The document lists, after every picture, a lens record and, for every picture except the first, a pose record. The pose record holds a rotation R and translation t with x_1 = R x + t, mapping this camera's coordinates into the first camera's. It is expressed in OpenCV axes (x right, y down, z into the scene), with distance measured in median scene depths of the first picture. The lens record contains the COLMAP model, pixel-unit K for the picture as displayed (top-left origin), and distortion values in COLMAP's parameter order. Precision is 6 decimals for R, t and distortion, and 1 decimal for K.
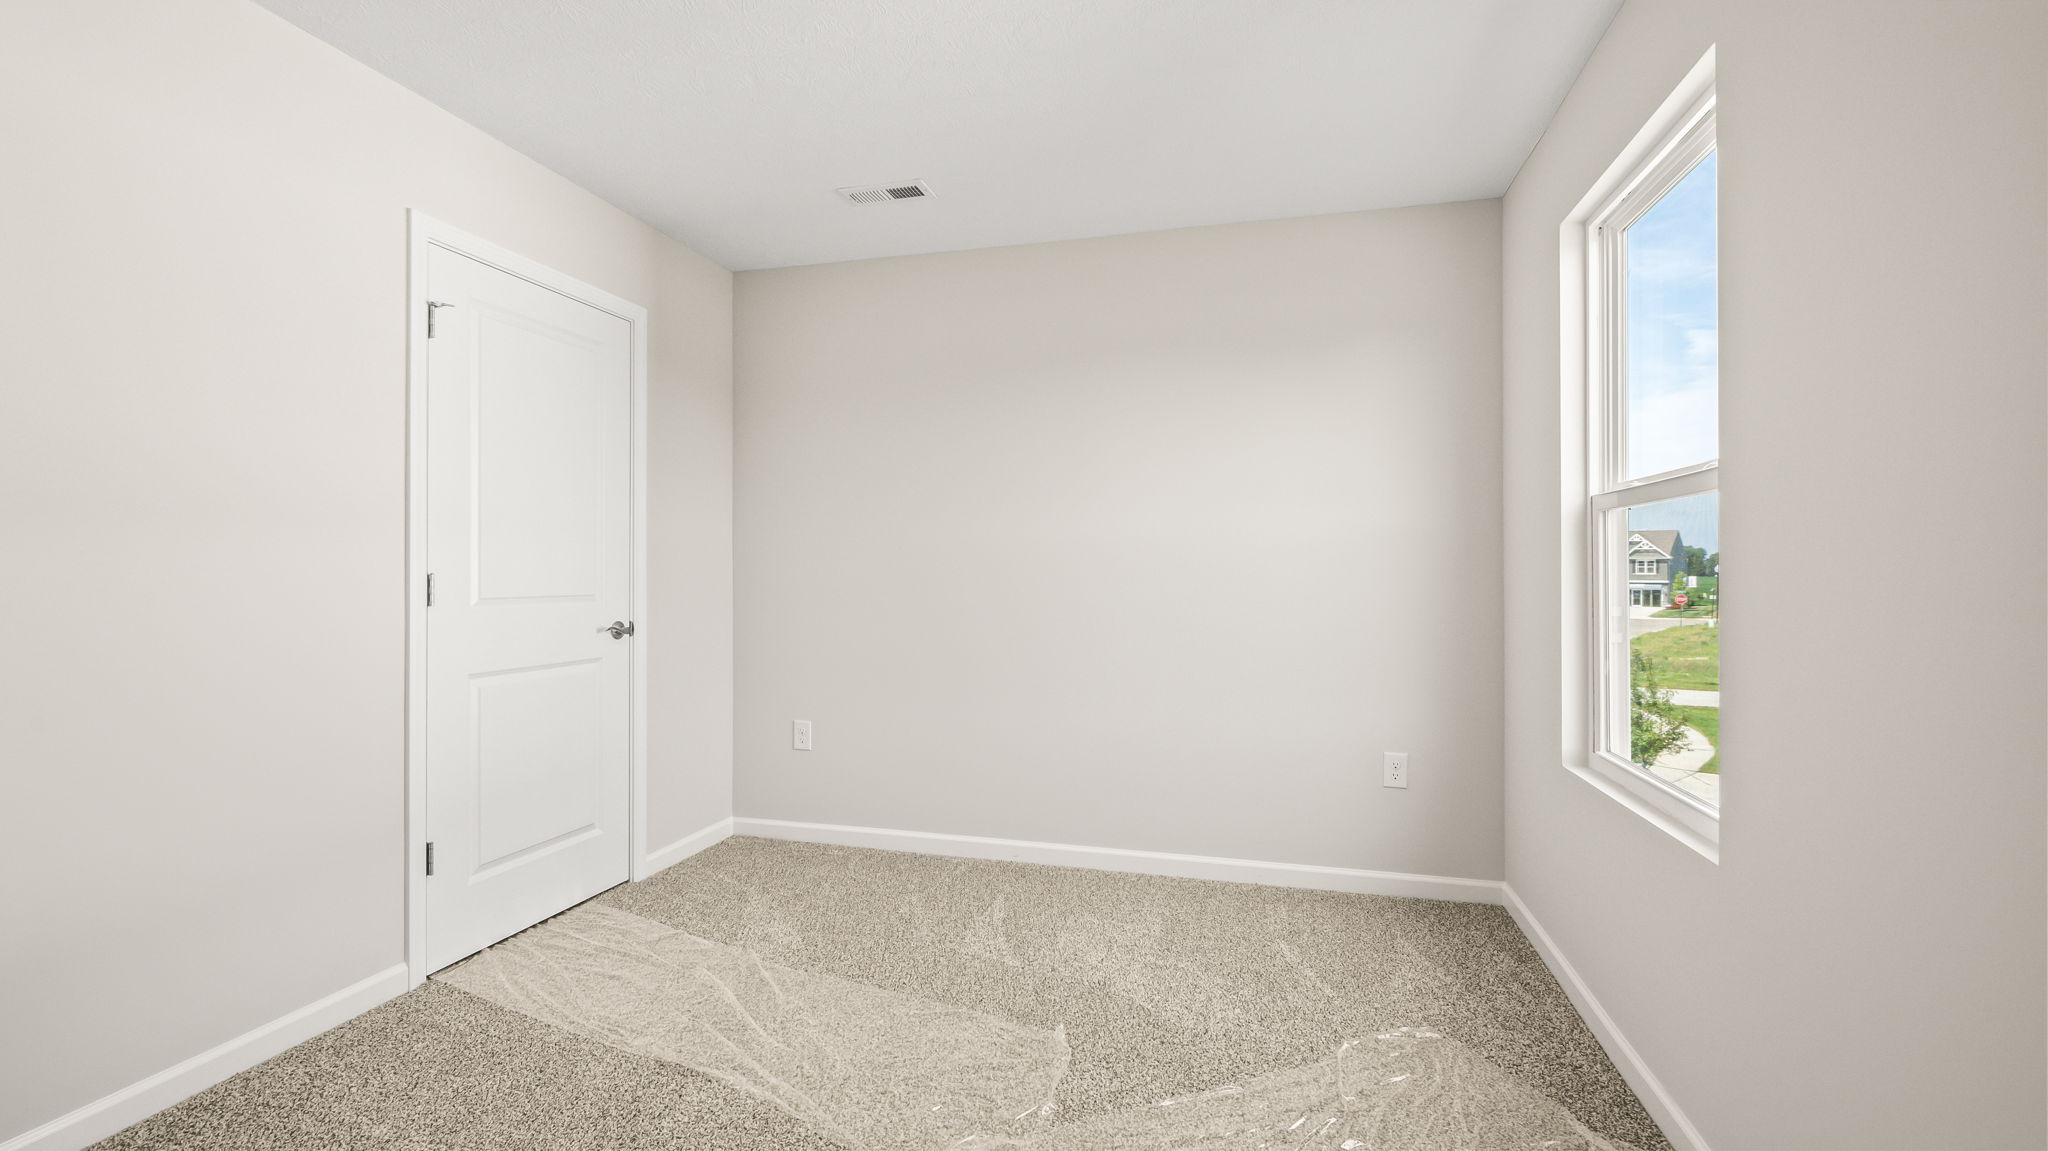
lens RADIAL K [[893.8, 0, 1028.3], [0, 893.8, 570.5], [0, 0, 1]] dist [0.001491, 0.000240]
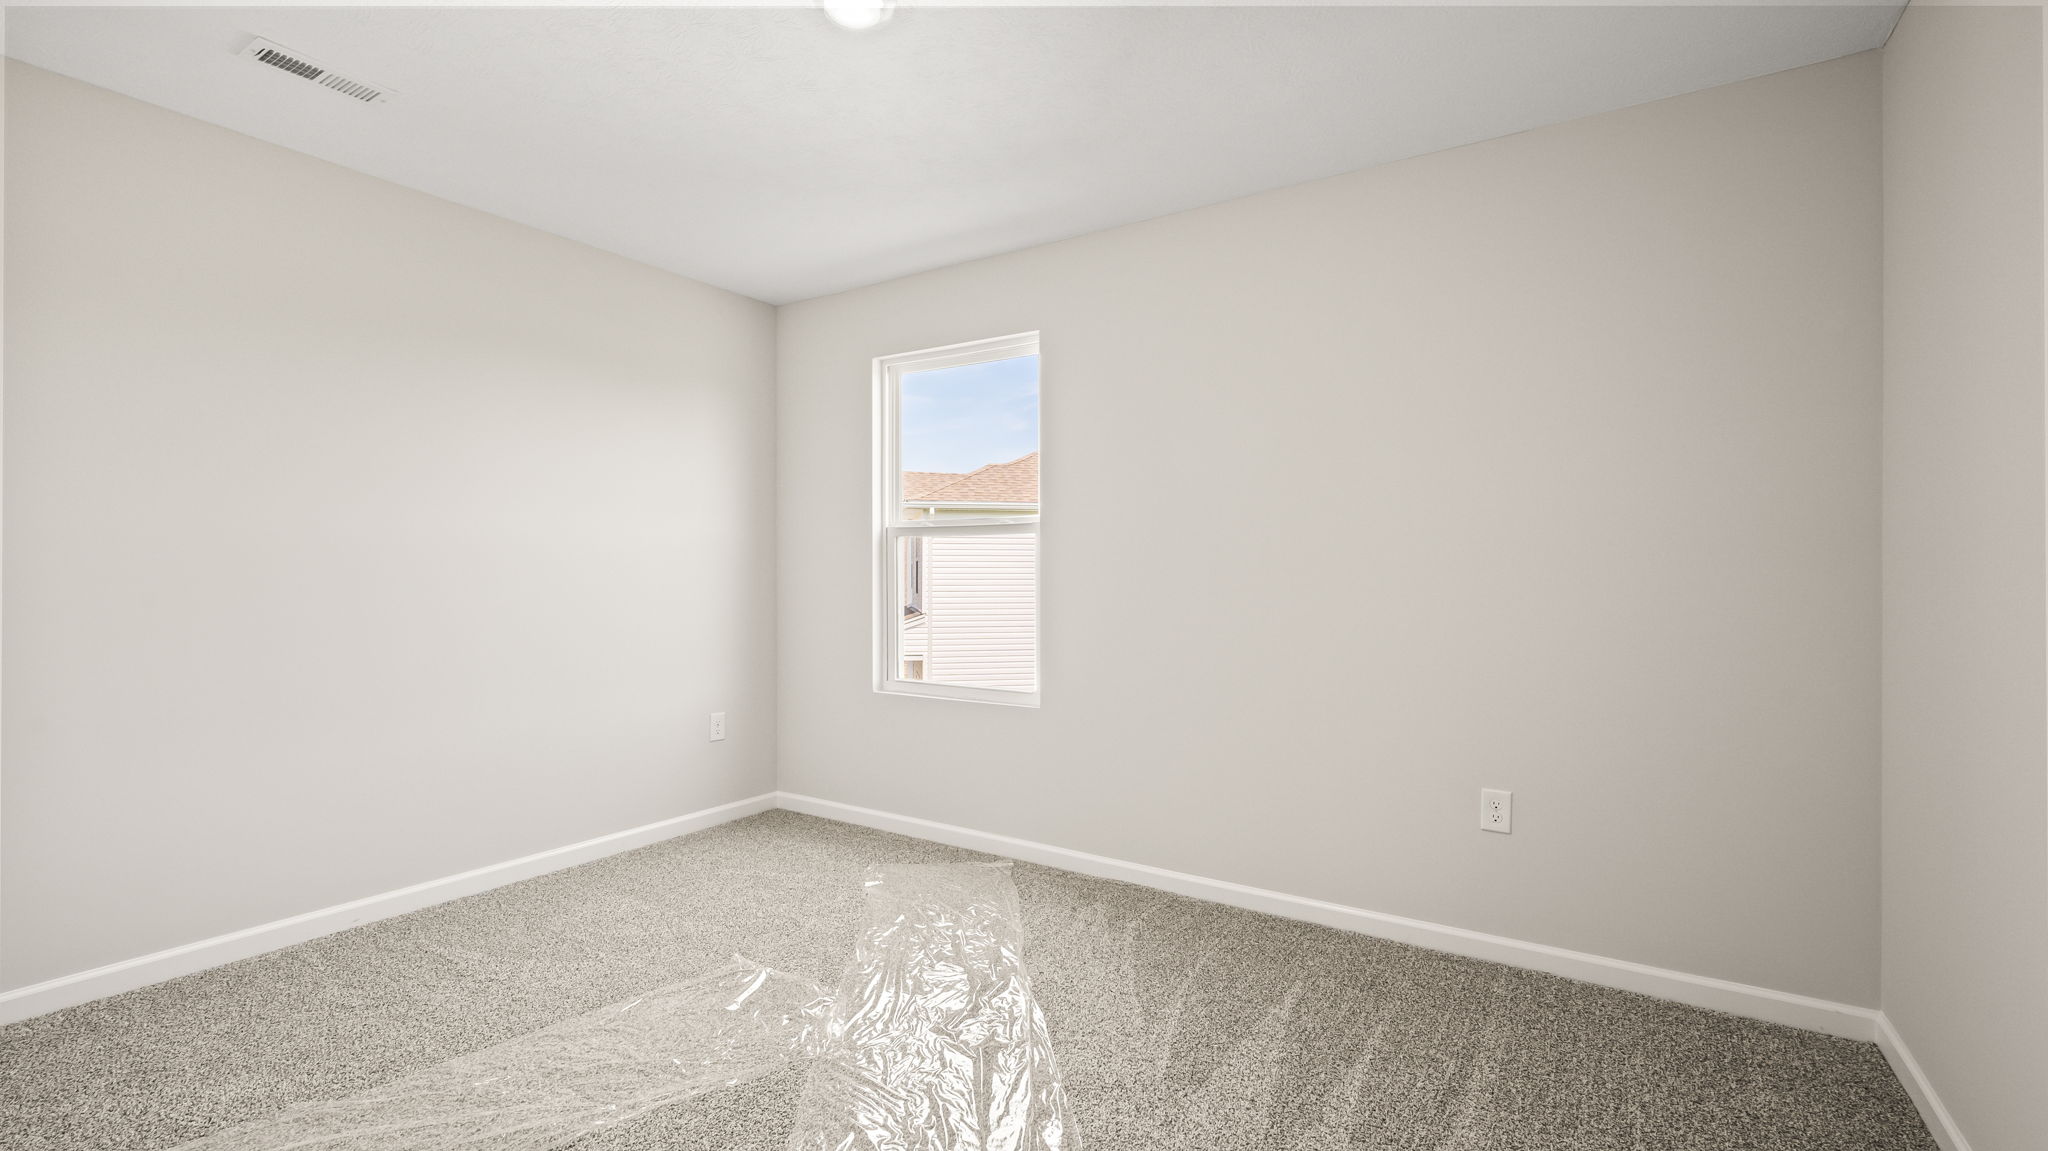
lens RADIAL K [[893.8, 0, 1028.3], [0, 893.8, 570.5], [0, 0, 1]] dist [0.001491, 0.000240]
pose [[0.305380, -0.000250, 0.952230, -0.700503], [-0.007387, 0.999969, 0.002632, -0.007965], [-0.952202, -0.007838, 0.305369, 0.192710]]
